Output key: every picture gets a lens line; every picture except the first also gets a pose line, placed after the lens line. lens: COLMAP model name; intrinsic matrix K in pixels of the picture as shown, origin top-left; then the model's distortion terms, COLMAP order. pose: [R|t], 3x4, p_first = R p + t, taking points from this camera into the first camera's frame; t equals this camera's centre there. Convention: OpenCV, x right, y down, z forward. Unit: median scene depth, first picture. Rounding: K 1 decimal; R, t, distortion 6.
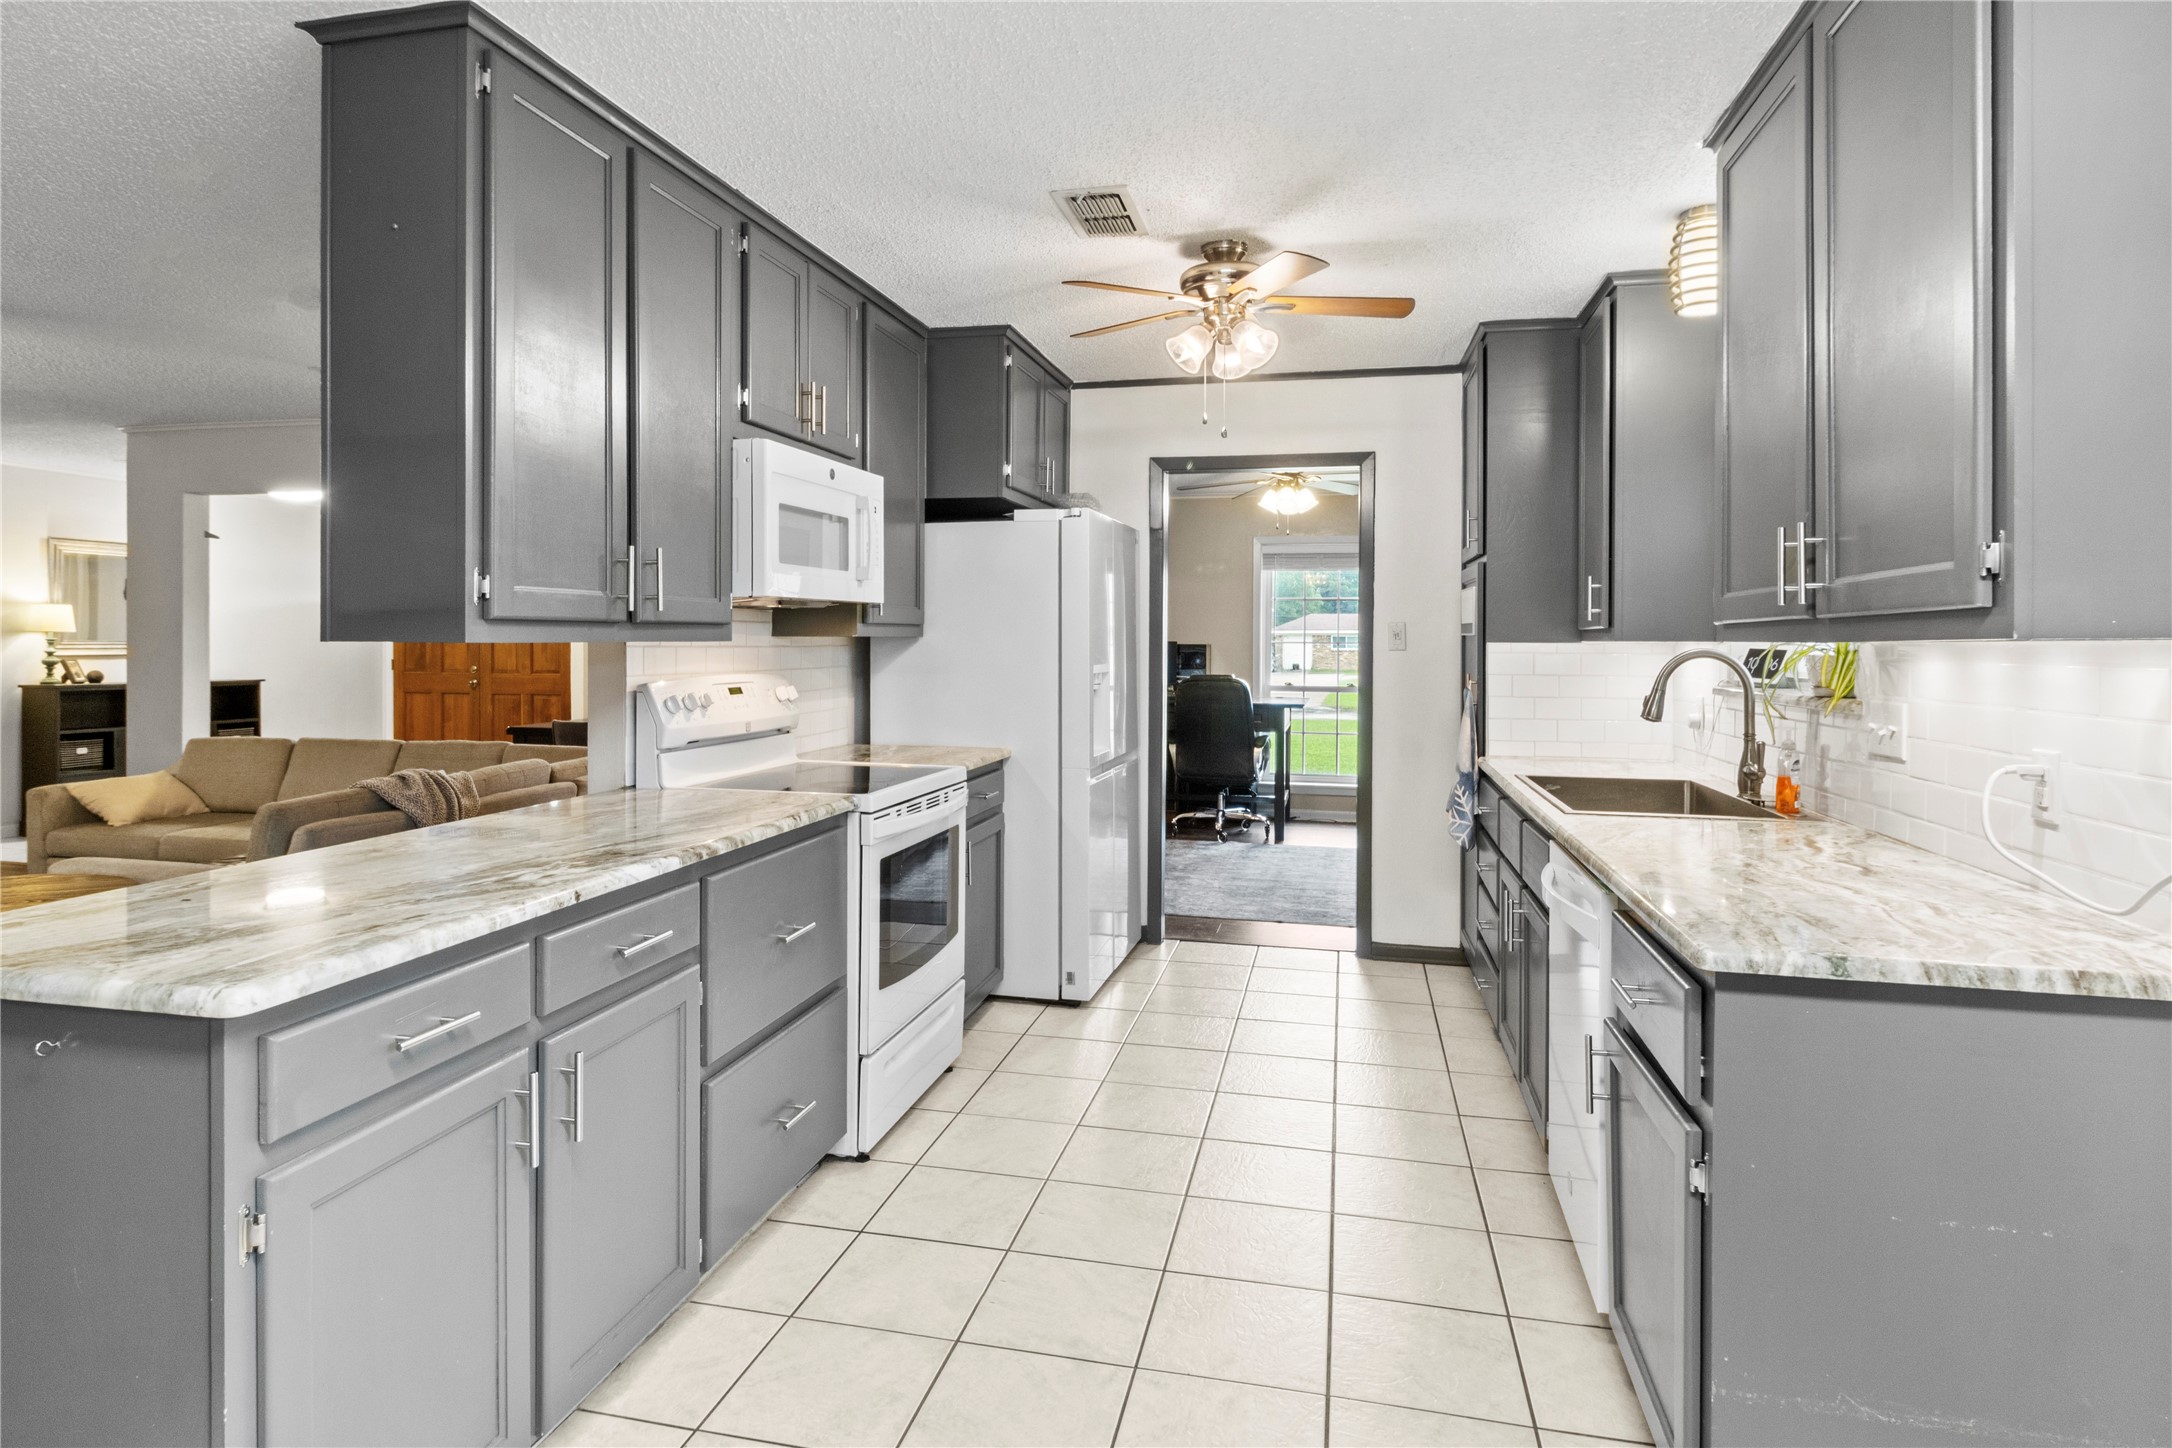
lens RADIAL K [[1188.3, 0, 1078.8], [0, 1188.3, 650.5], [0, 0, 1]] dist [-0.000237, -0.000518]
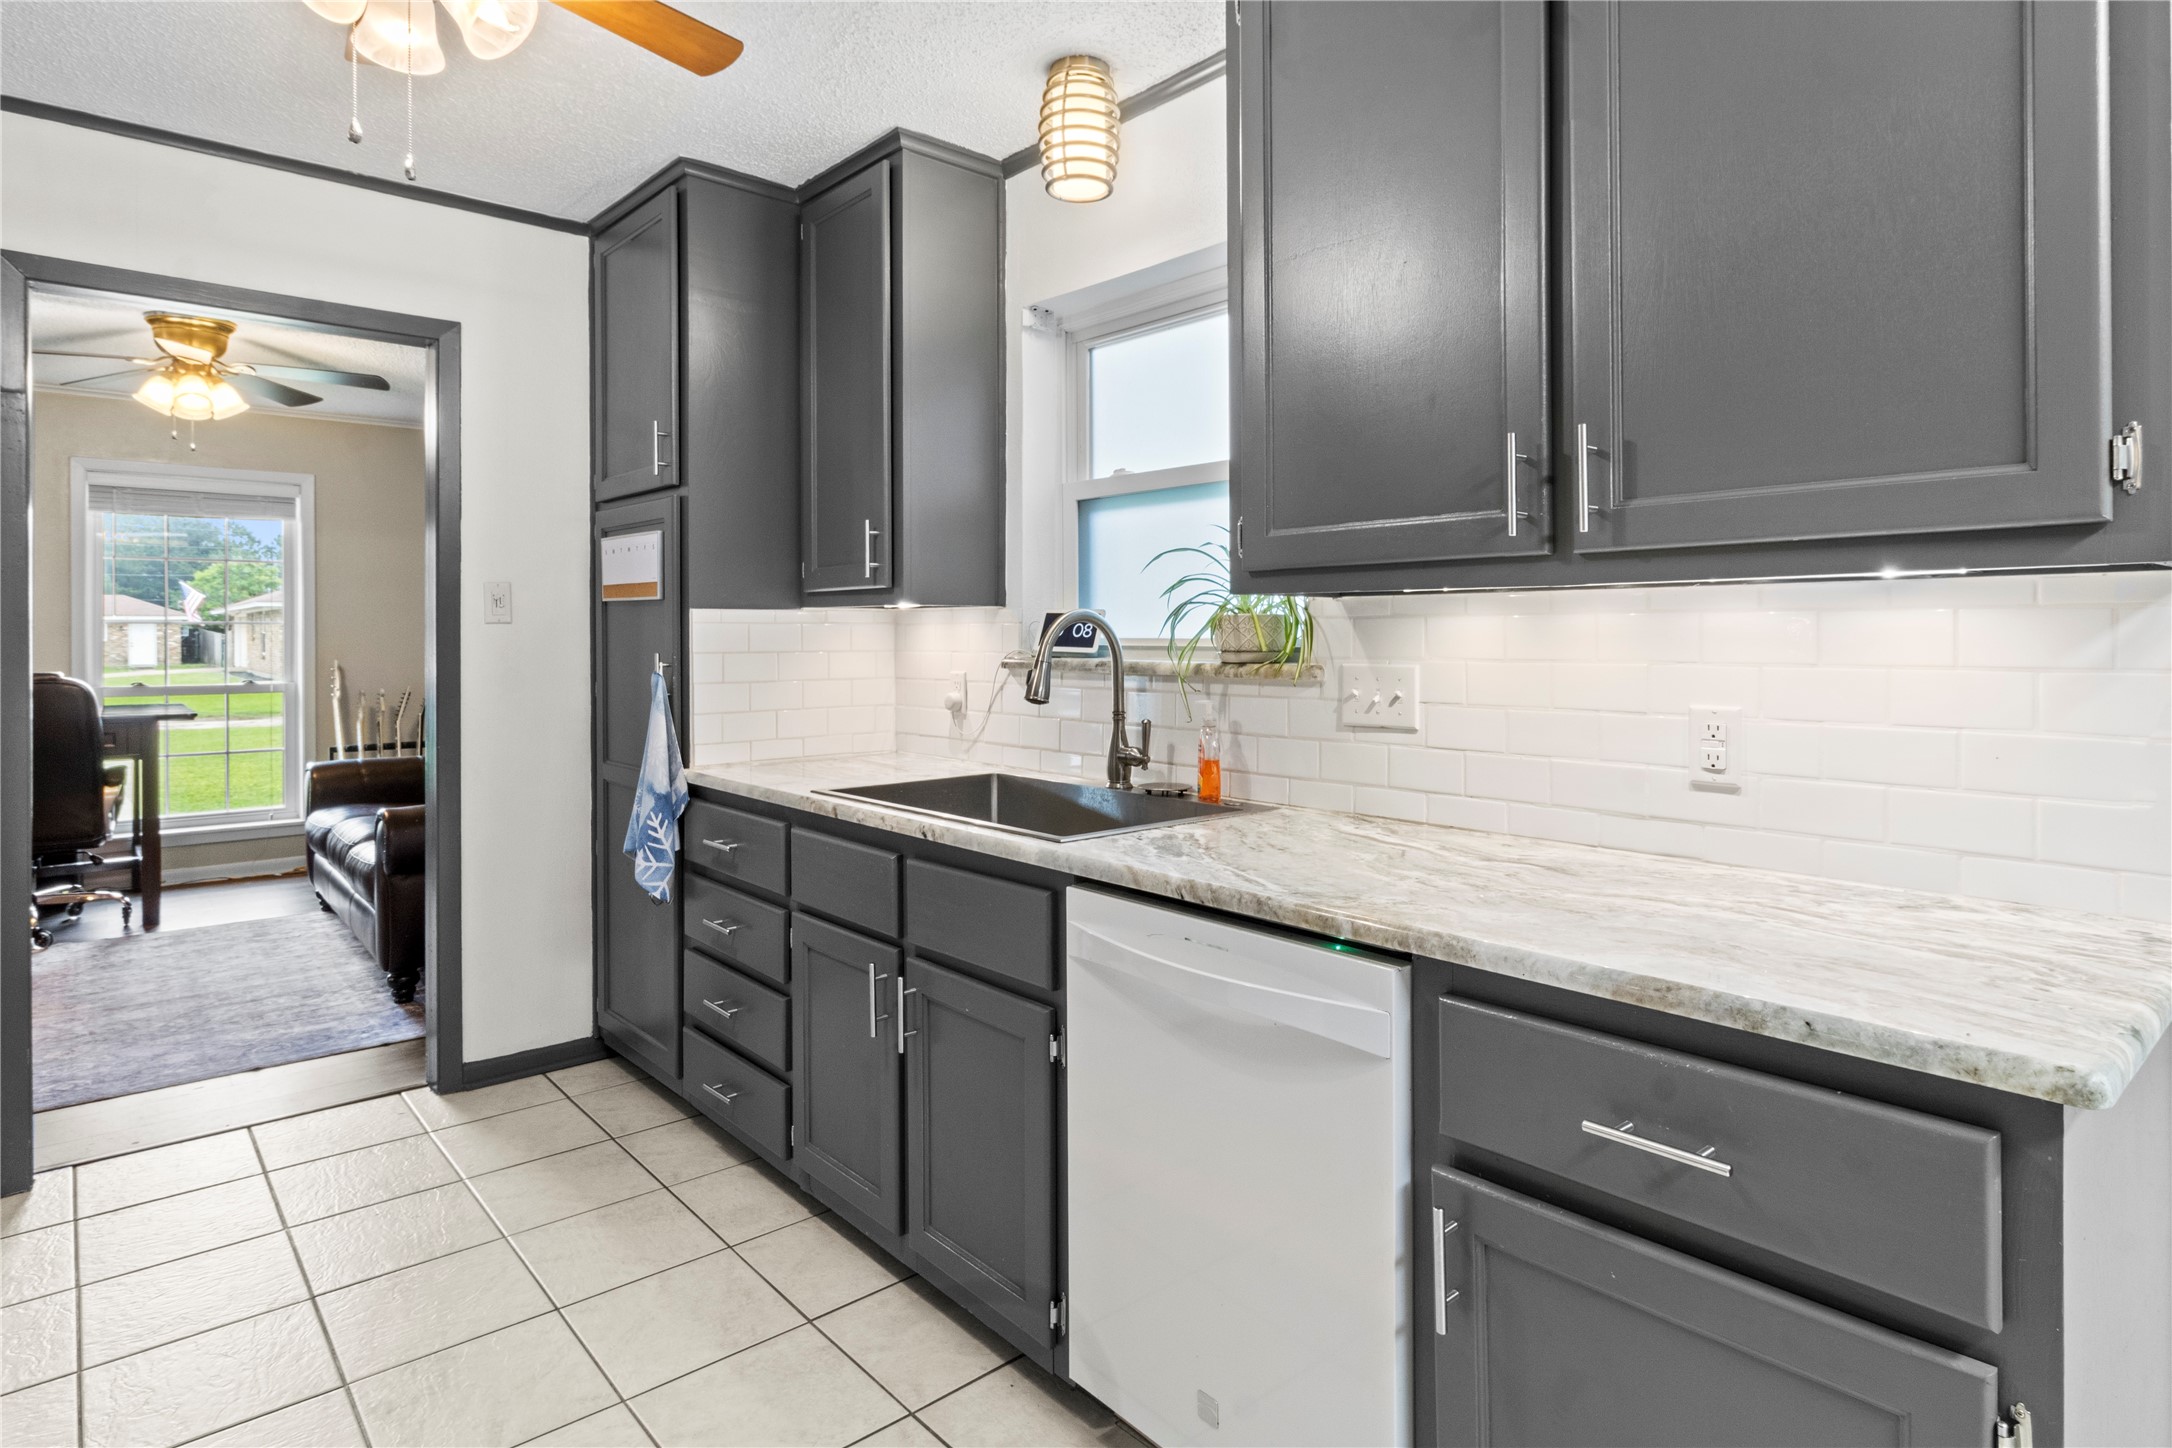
lens RADIAL K [[1173.3, 0, 1074.1], [0, 1173.3, 633.4], [0, 0, 1]] dist [0.001955, -0.001298]
pose [[0.592357, -0.007271, 0.805643, -0.078078], [0.011064, 0.999938, 0.000890, 0.008763], [-0.805600, 0.008386, 0.592401, 0.343369]]
